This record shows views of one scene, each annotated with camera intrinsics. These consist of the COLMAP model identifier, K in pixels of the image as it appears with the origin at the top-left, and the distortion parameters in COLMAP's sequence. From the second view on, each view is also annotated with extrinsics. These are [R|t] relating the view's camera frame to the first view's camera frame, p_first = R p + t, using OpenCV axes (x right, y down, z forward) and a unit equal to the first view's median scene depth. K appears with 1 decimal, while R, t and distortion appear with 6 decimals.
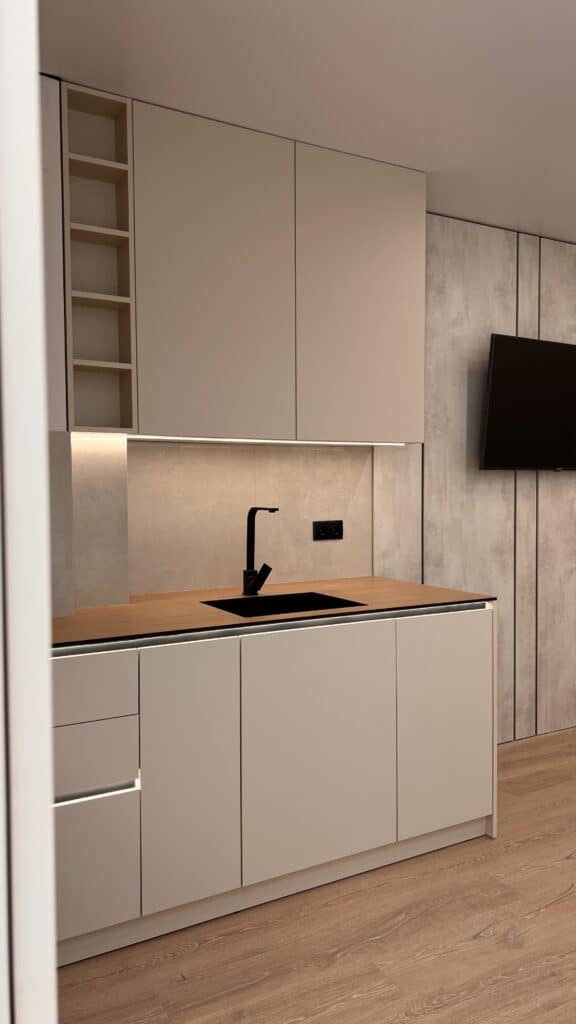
lens RADIAL K [[767.9, 0, 290.0], [0, 767.9, 517.3], [0, 0, 1]] dist [0.029772, -0.035930]
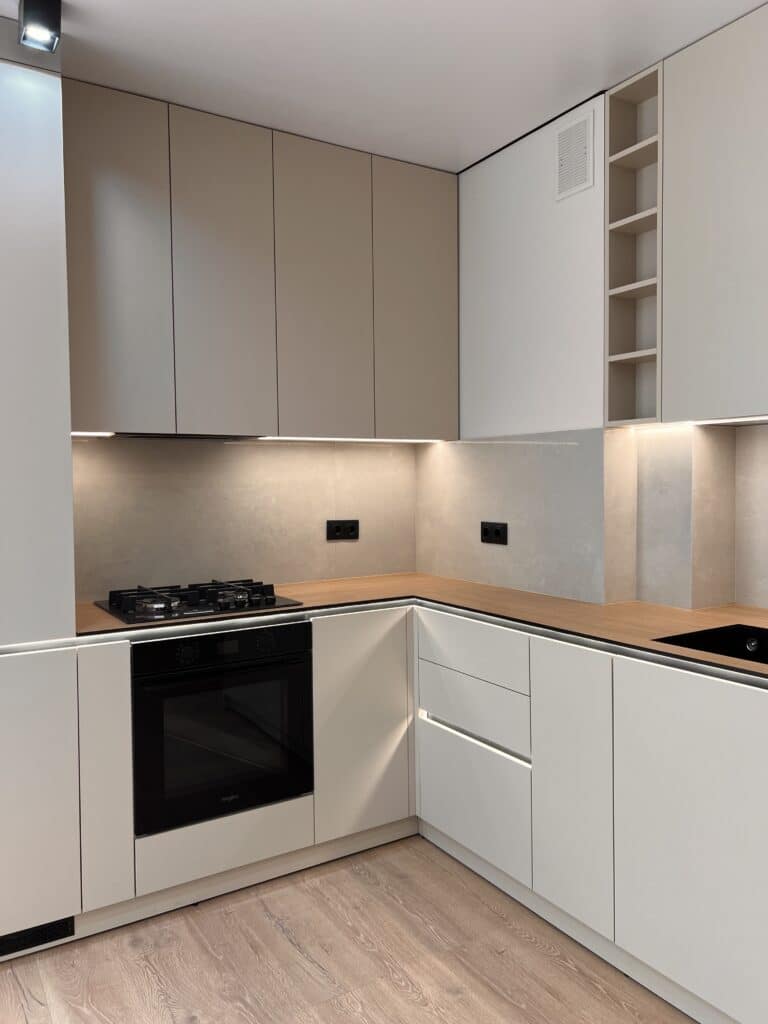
lens RADIAL K [[766.6, 0, 396.6], [0, 766.6, 505.5], [0, 0, 1]] dist [0.042509, -0.055168]
pose [[0.047469, 0.038798, -0.998119, 0.524822], [-0.028998, 0.998878, 0.037448, -0.025935], [0.998452, 0.027166, 0.048541, 0.473831]]
